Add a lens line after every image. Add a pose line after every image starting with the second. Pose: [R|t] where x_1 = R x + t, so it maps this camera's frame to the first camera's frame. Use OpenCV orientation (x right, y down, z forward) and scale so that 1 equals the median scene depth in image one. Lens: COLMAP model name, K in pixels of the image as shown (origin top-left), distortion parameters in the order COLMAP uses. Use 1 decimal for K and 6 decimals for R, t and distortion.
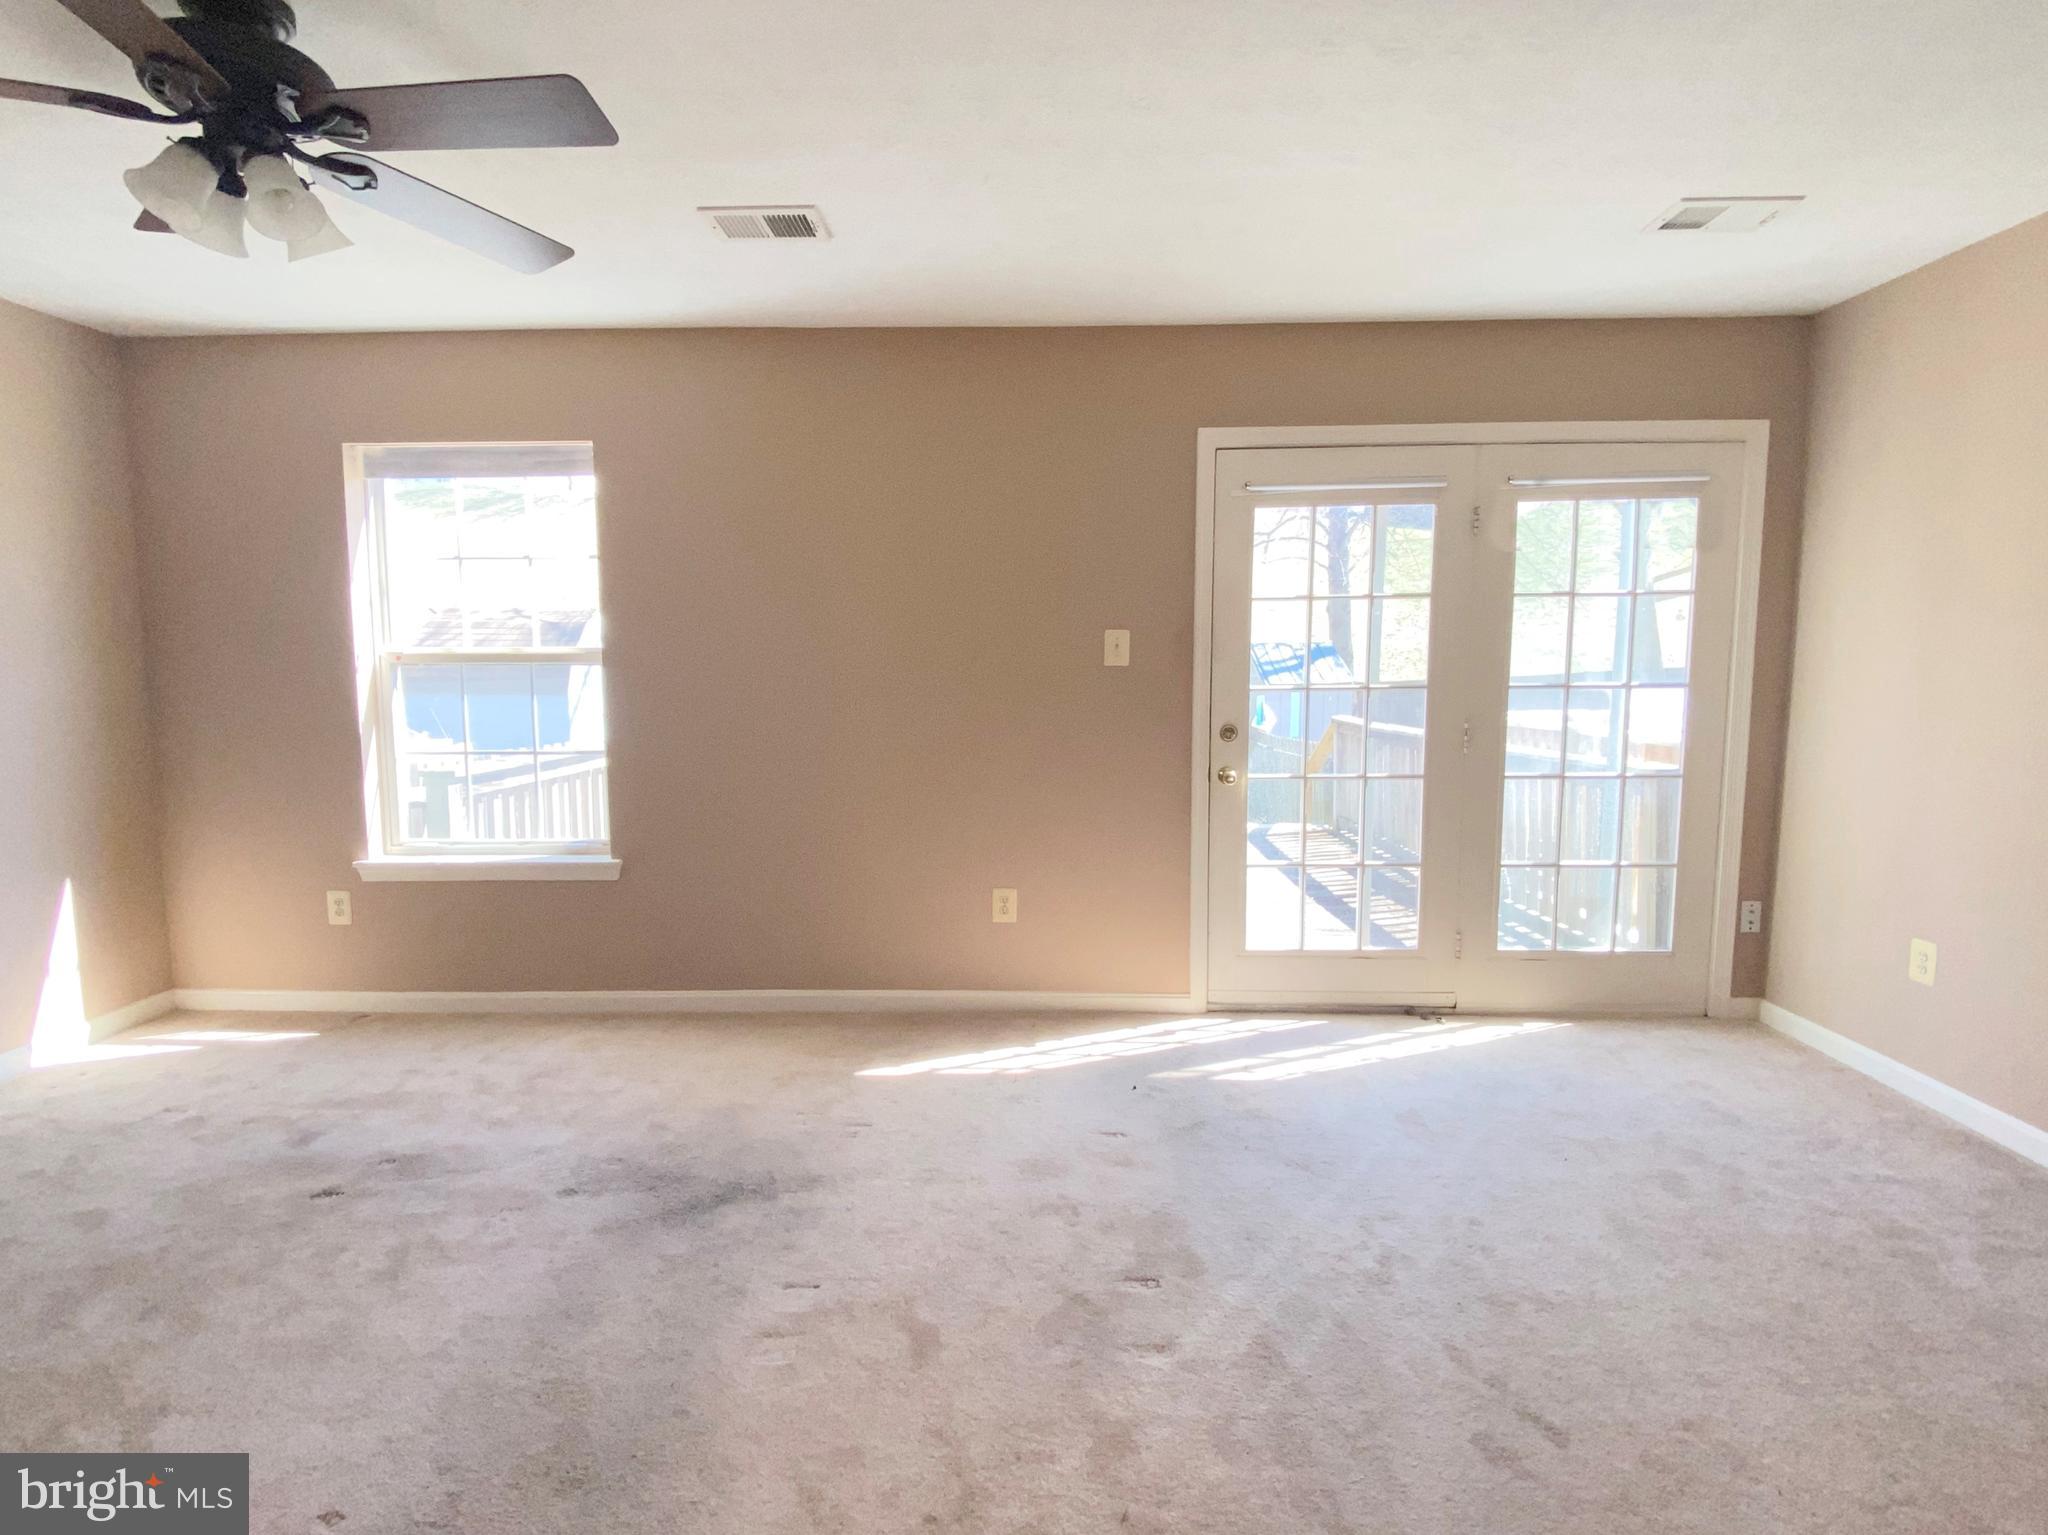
lens RADIAL K [[998.1, 0, 1024.0], [0, 998.1, 767.5], [0, 0, 1]] dist [0.037690, -0.037817]
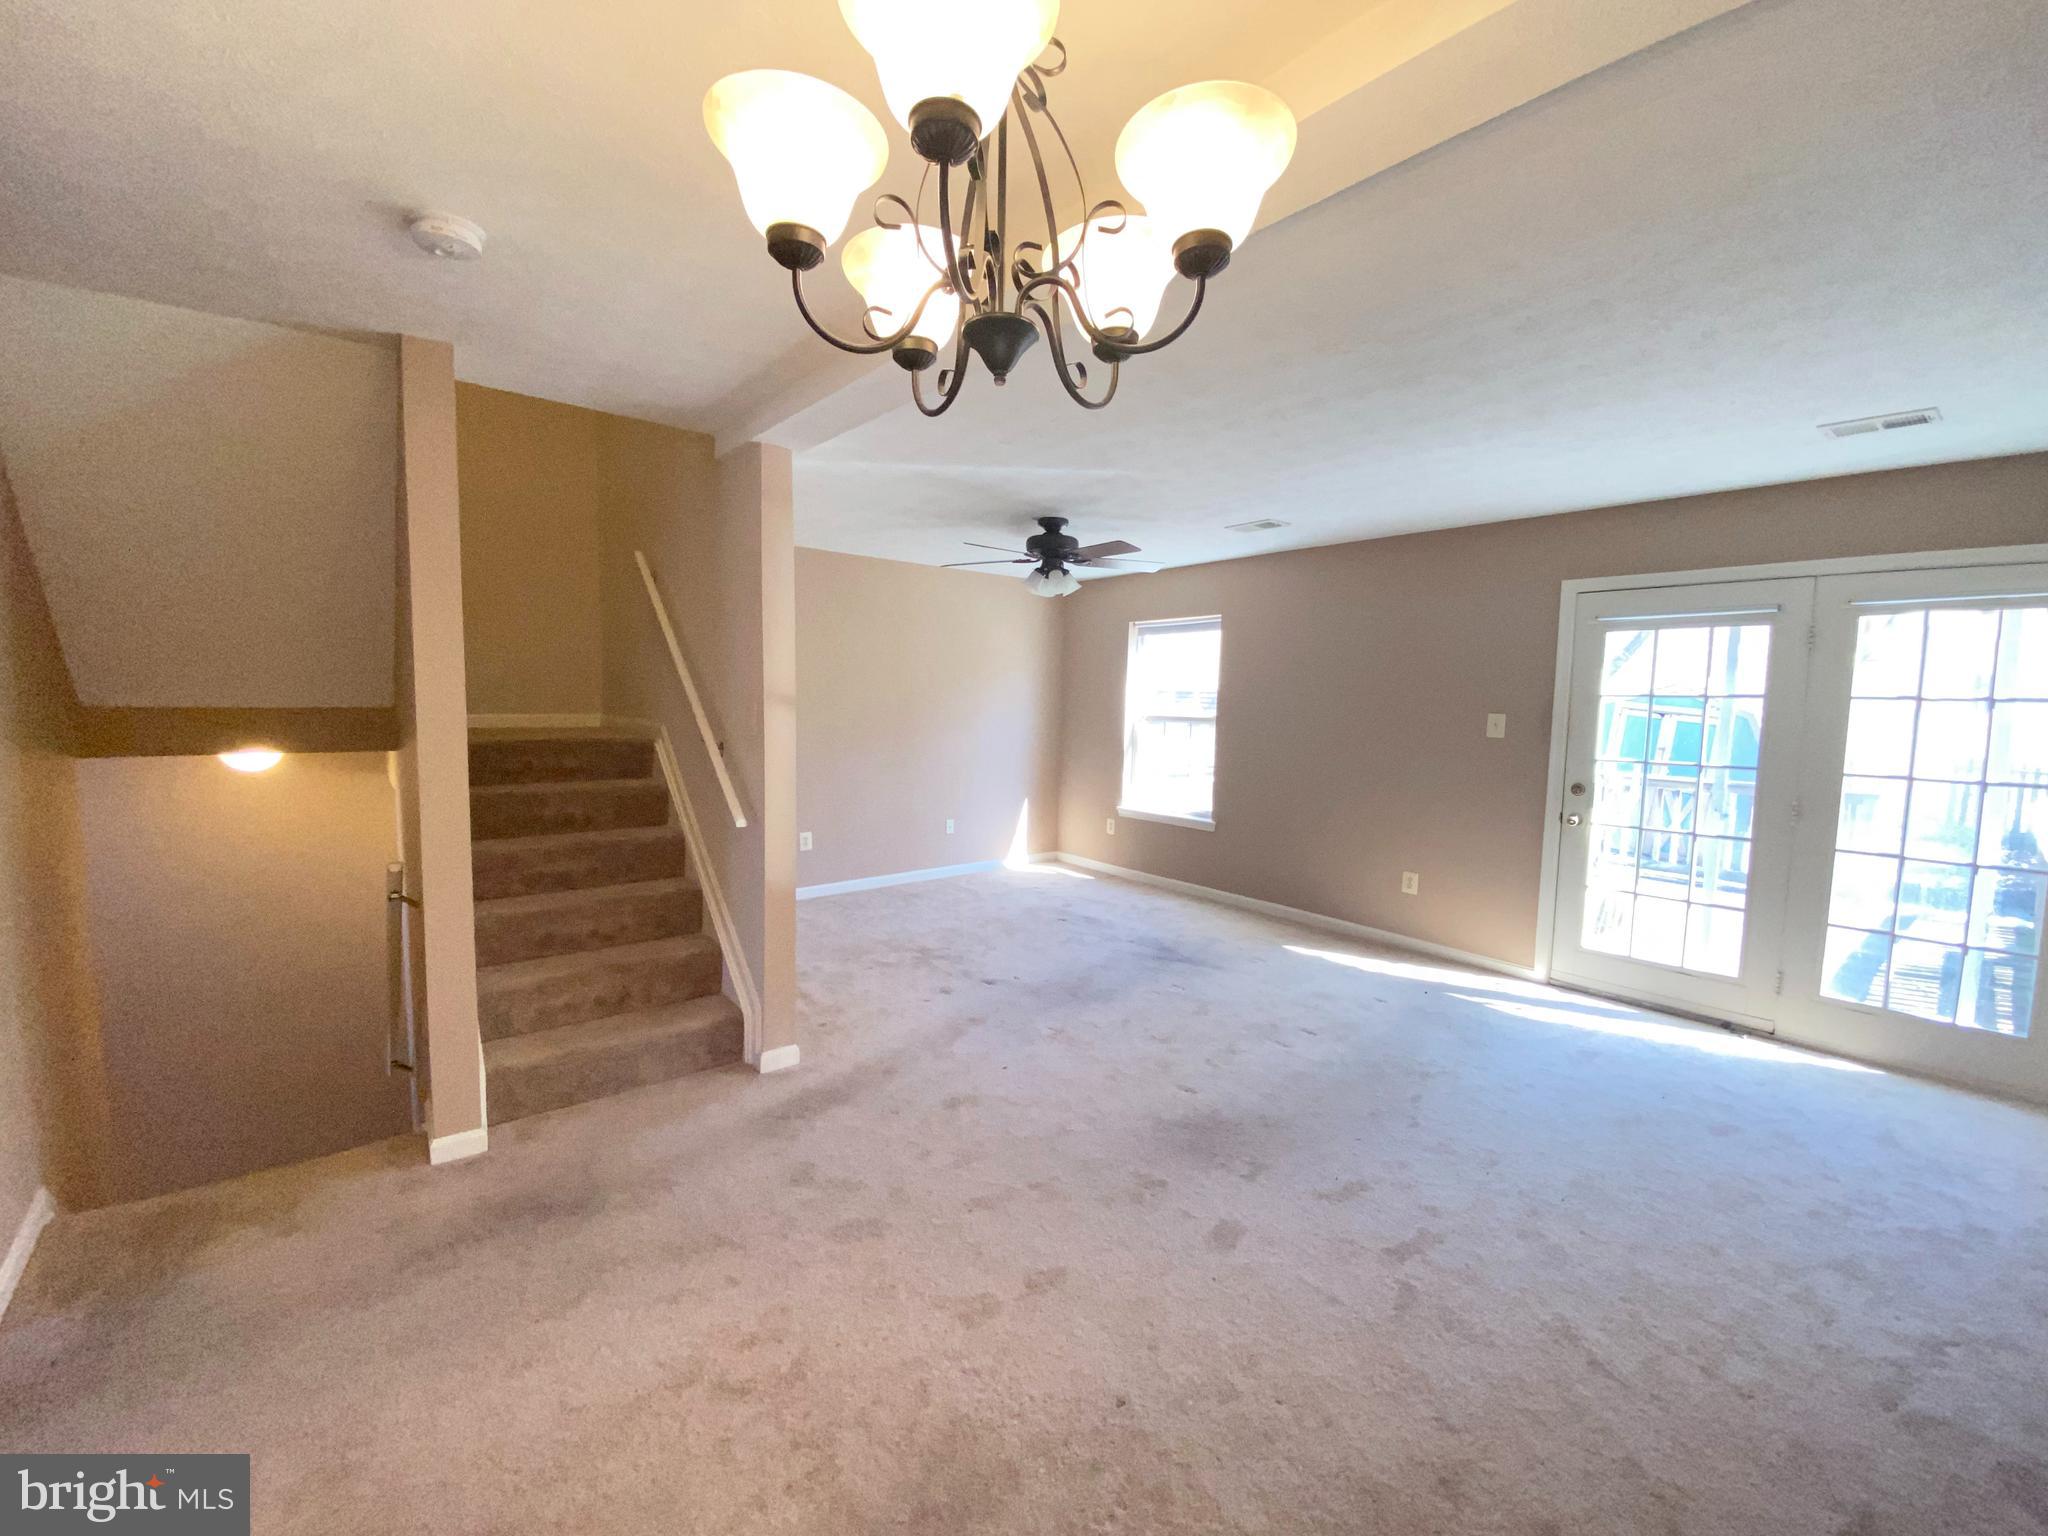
lens RADIAL K [[850.3, 0, 1000.1], [0, 850.3, 761.7], [0, 0, 1]] dist [0.030764, -0.027460]
pose [[0.621965, 0.074958, -0.779449, 0.653981], [-0.101329, 0.994743, 0.014807, -0.008553], [0.776461, 0.069771, 0.626291, -0.404698]]
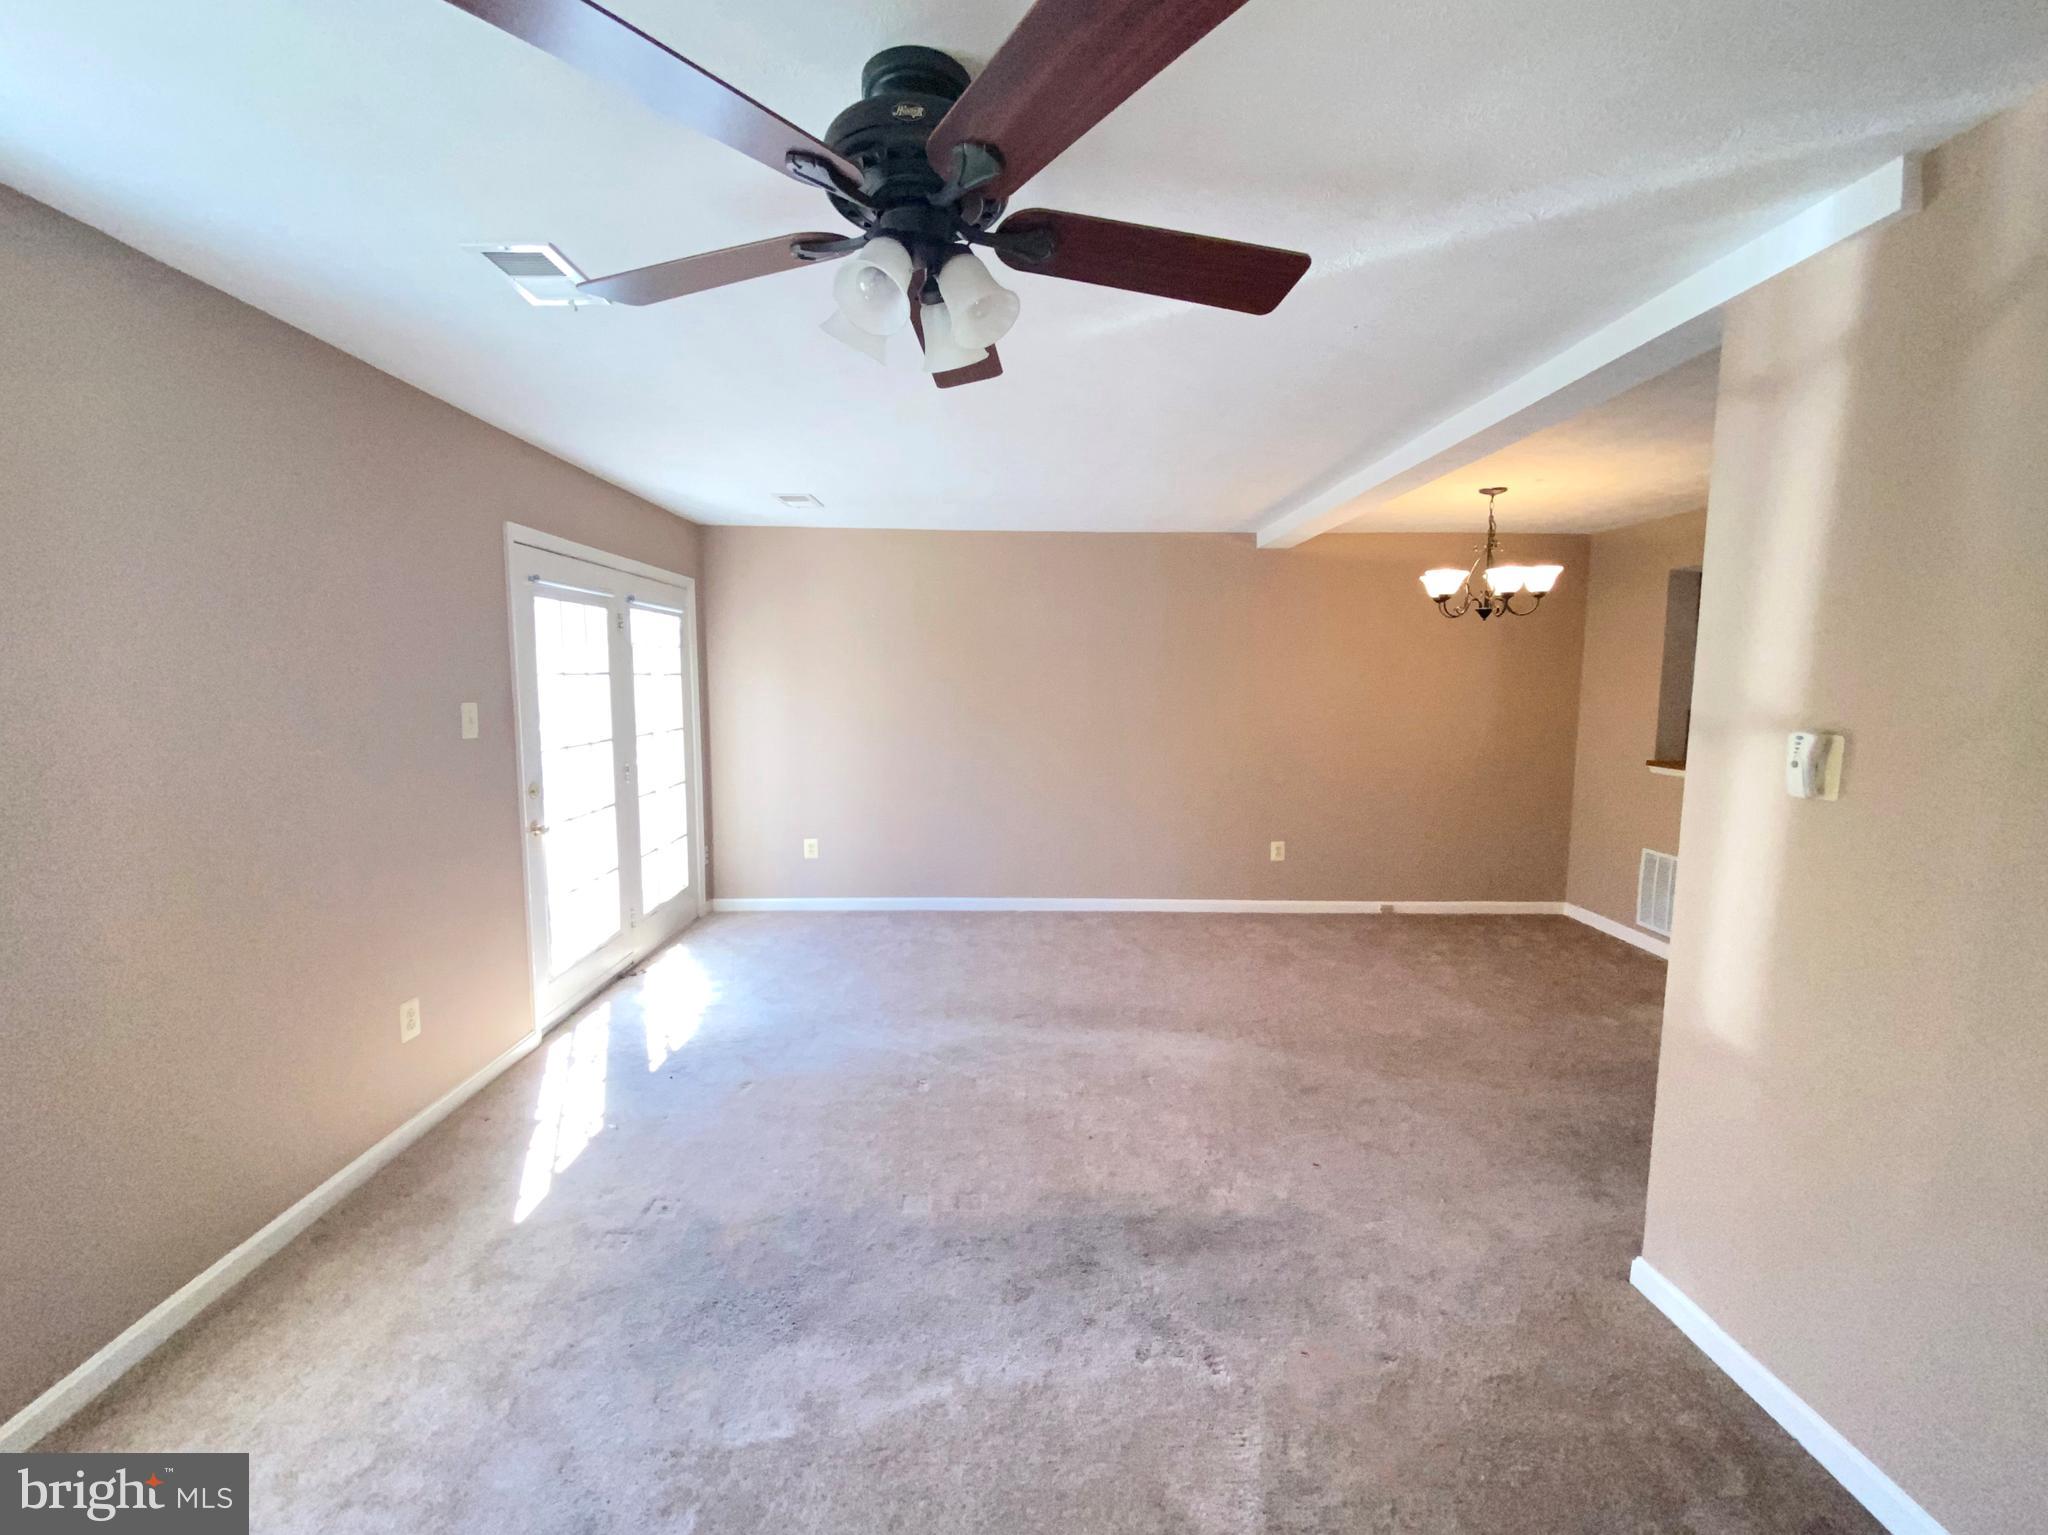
lens RADIAL K [[850.3, 0, 1000.1], [0, 850.3, 761.2], [0, 0, 1]] dist [0.030764, -0.027460]
pose [[-0.017293, -0.094426, 0.995382, -0.792538], [0.102979, 0.990068, 0.095711, -0.109354], [-0.994533, 0.104159, -0.007398, 0.486693]]
